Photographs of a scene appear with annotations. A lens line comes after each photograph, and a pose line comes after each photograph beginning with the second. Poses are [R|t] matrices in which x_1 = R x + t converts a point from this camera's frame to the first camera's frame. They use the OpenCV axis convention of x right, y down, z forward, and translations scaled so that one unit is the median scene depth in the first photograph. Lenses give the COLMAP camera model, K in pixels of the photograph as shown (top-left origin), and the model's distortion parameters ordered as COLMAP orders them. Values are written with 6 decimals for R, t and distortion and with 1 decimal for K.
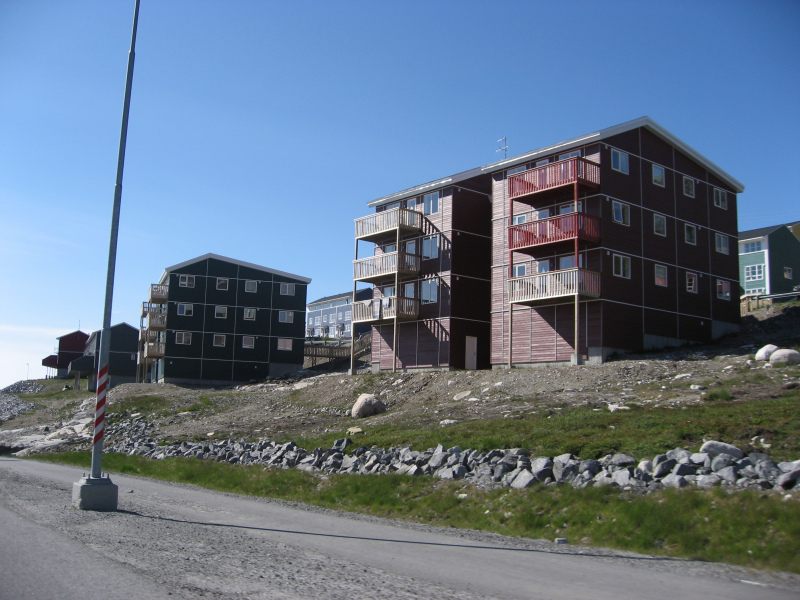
lens RADIAL K [[828.9, 0, 400.0], [0, 828.9, 300.0], [0, 0, 1]] dist [-0.131371, 0.030380]
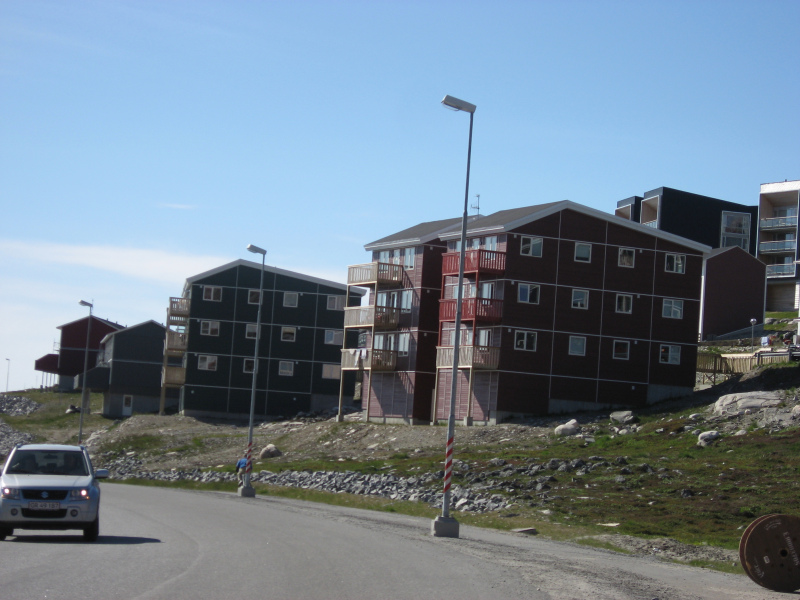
lens RADIAL K [[2010.2, 0, 400.0], [0, 2010.2, 300.0], [0, 0, 1]] dist [-0.063665, -0.221953]
pose [[0.973773, 0.020391, -0.226606, 0.598237], [-0.007285, 0.998260, 0.058522, -0.212644], [0.227405, -0.055337, 0.972227, -1.444171]]
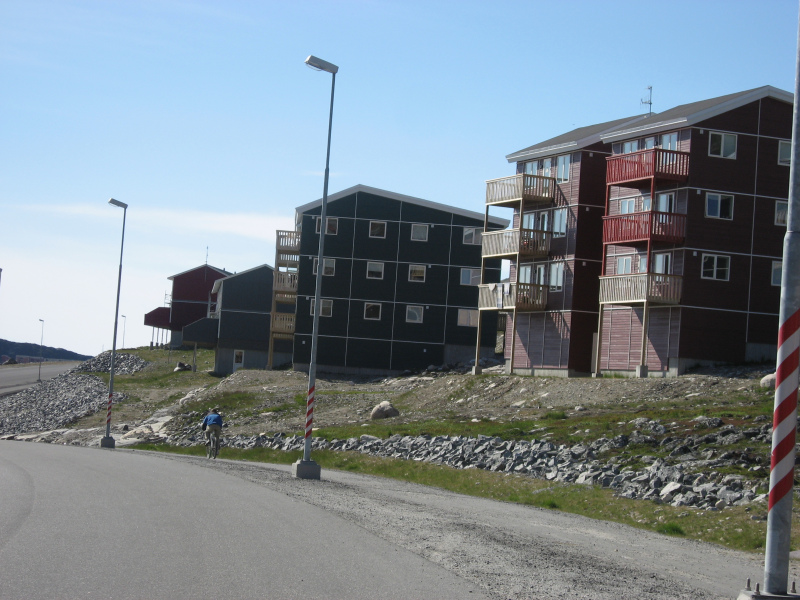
lens RADIAL K [[2010.2, 0, 400.0], [0, 2010.2, 300.0], [0, 0, 1]] dist [-0.063665, -0.221953]
pose [[0.955047, 0.020332, -0.295758, 0.477004], [0.002218, 0.997127, 0.075711, -0.138861], [0.296448, -0.072963, 0.952258, -0.952334]]
